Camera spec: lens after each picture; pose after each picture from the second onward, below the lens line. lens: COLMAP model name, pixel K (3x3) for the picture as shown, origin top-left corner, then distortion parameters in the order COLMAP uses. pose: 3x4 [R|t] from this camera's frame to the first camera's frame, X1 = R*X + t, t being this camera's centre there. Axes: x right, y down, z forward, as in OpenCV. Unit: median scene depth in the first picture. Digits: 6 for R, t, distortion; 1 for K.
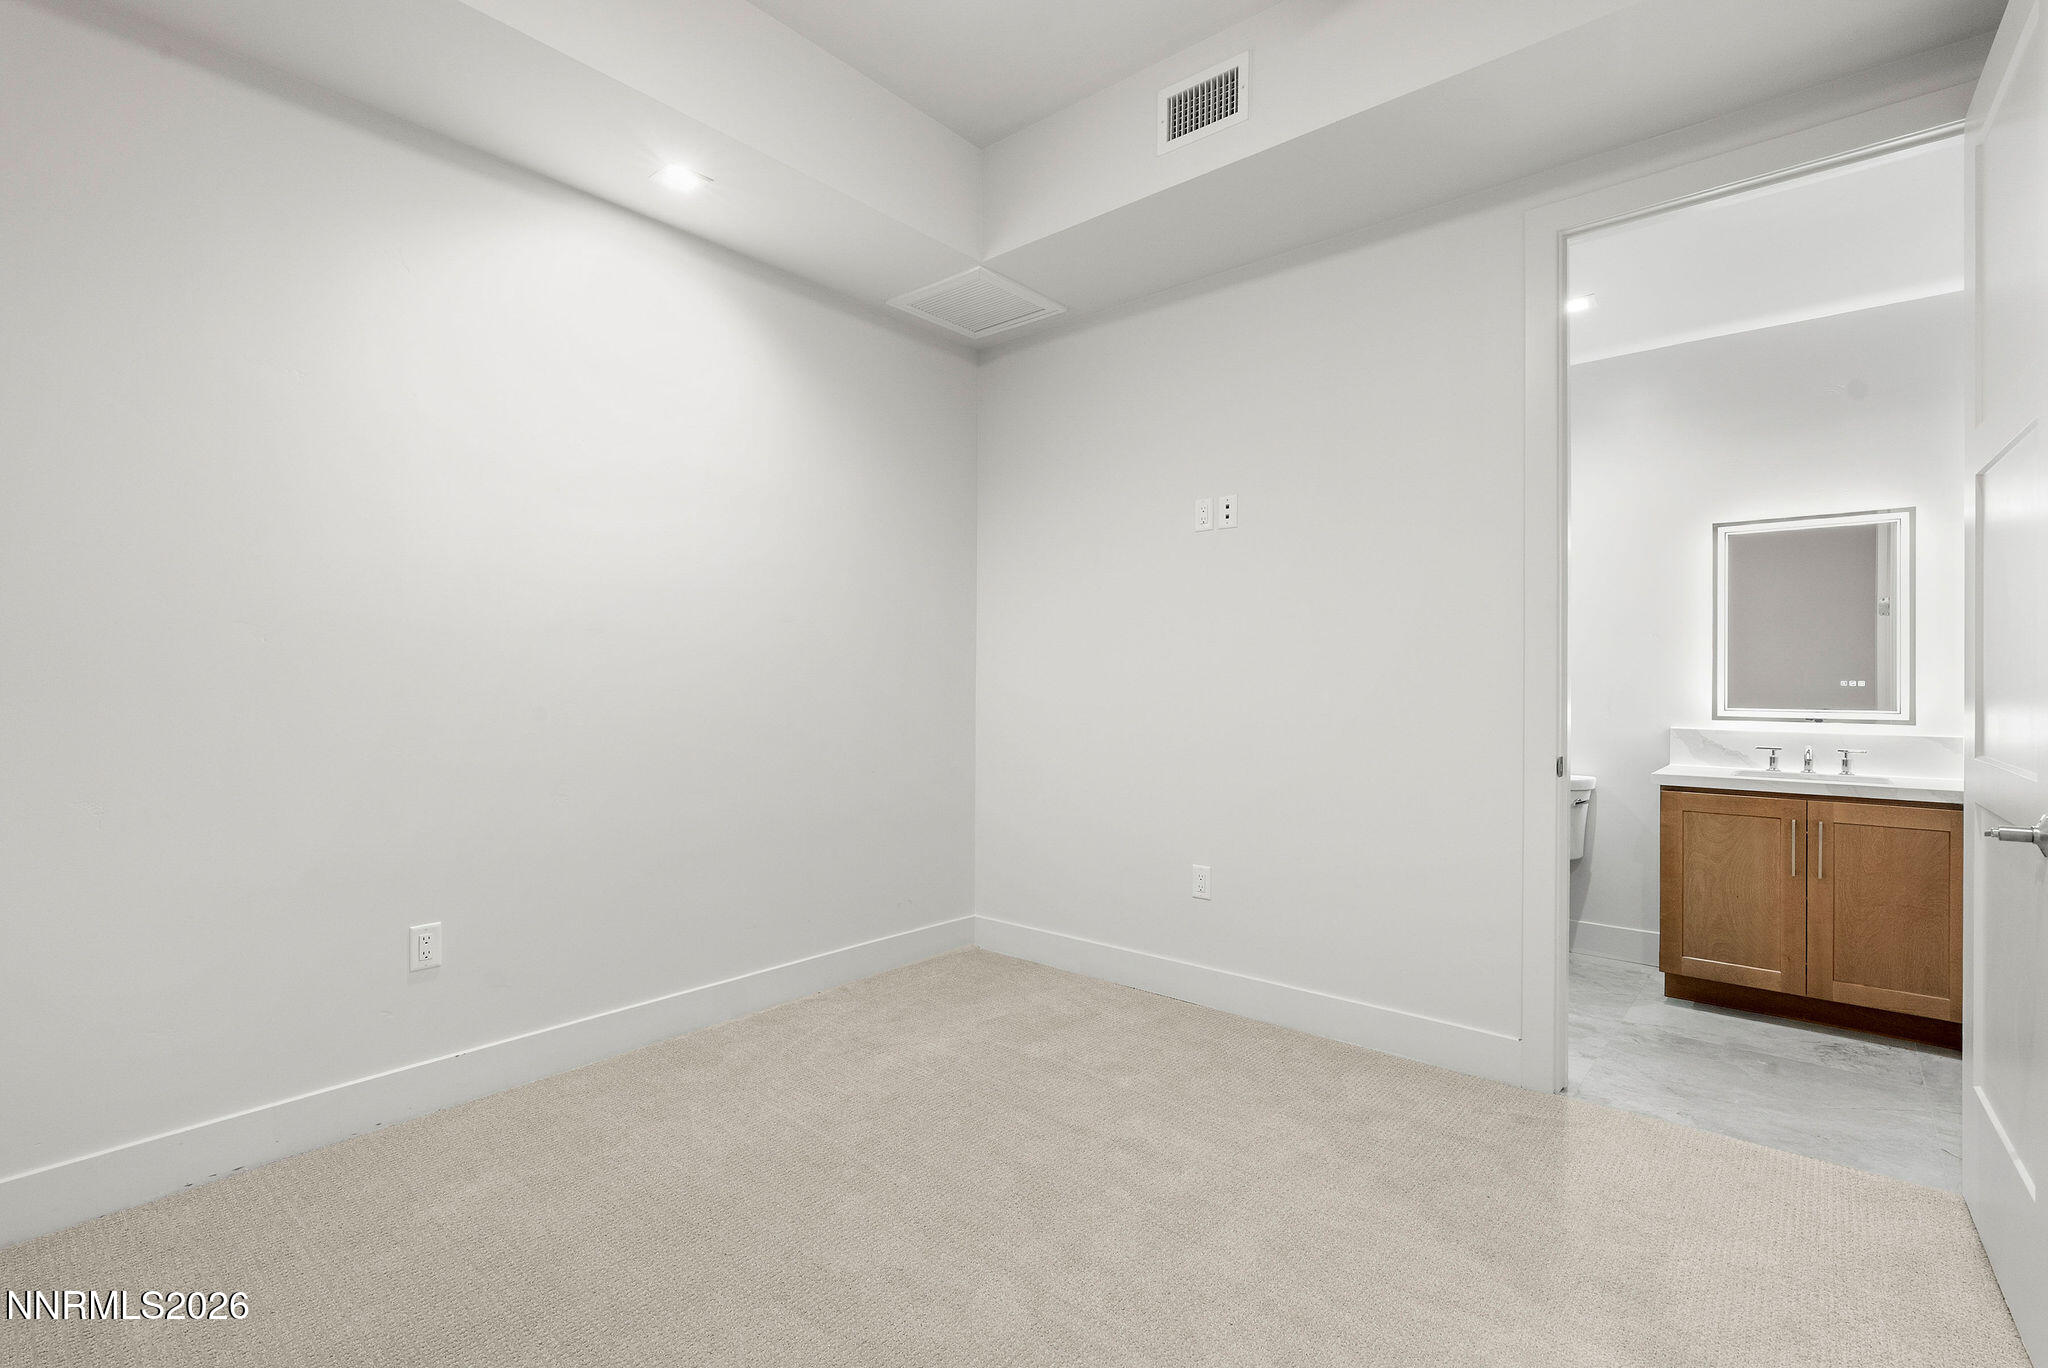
lens RADIAL K [[922.6, 0, 1024.3], [0, 922.6, 678.7], [0, 0, 1]] dist [-0.003664, 0.001538]
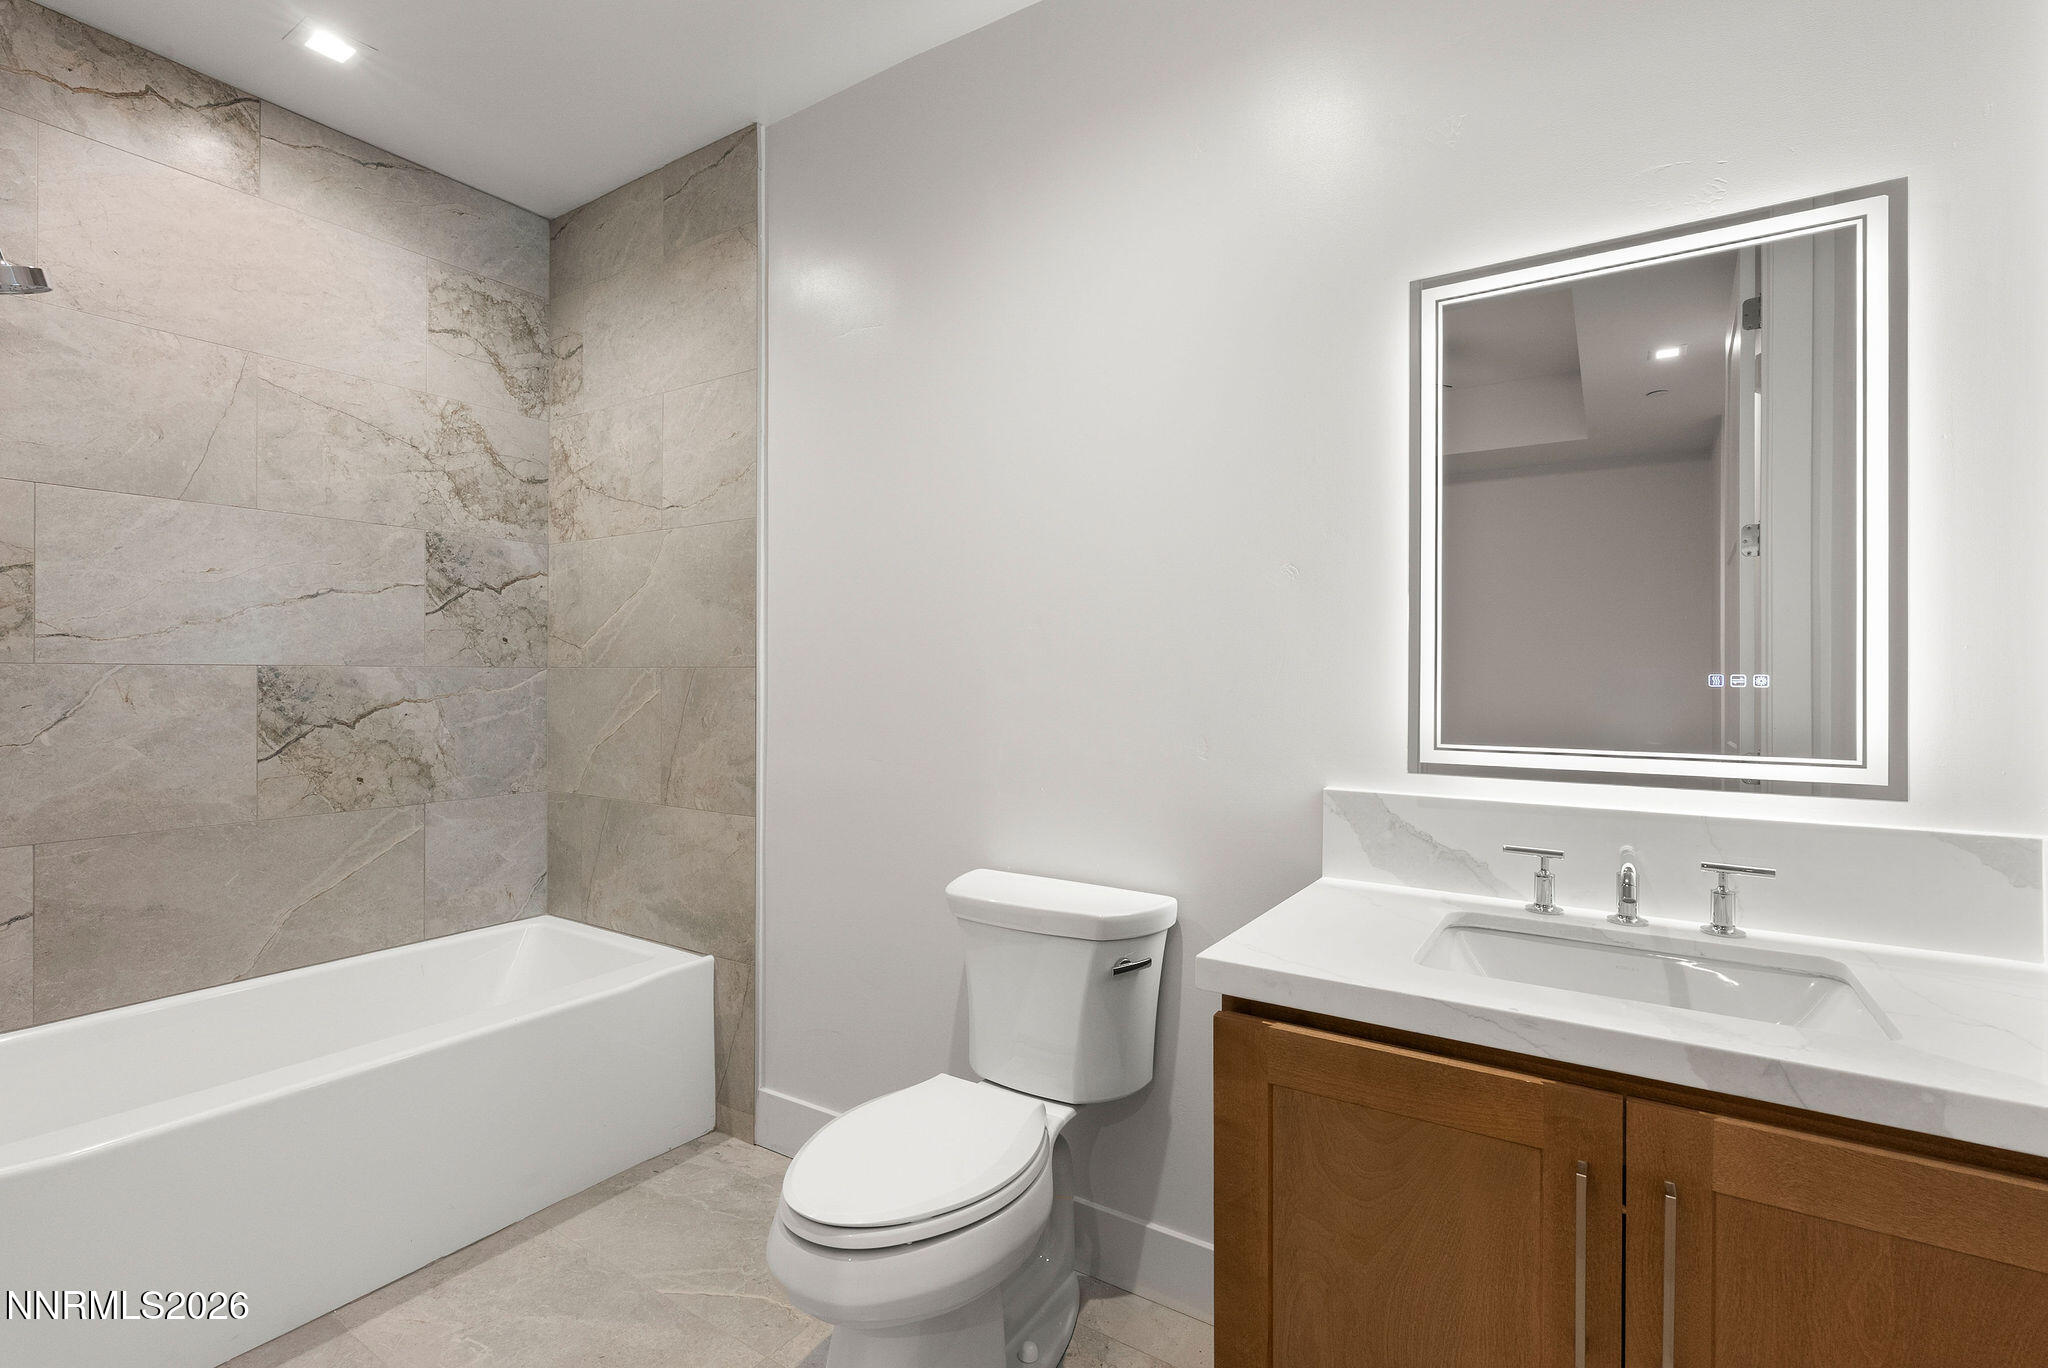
lens RADIAL K [[922.6, 0, 1022.4], [0, 922.6, 683.7], [0, 0, 1]] dist [-0.003664, 0.001538]
pose [[0.991758, -0.006381, 0.127964, 0.567714], [0.005005, 0.999926, 0.011076, 0.000555], [-0.128025, -0.010344, 0.991717, 0.669823]]
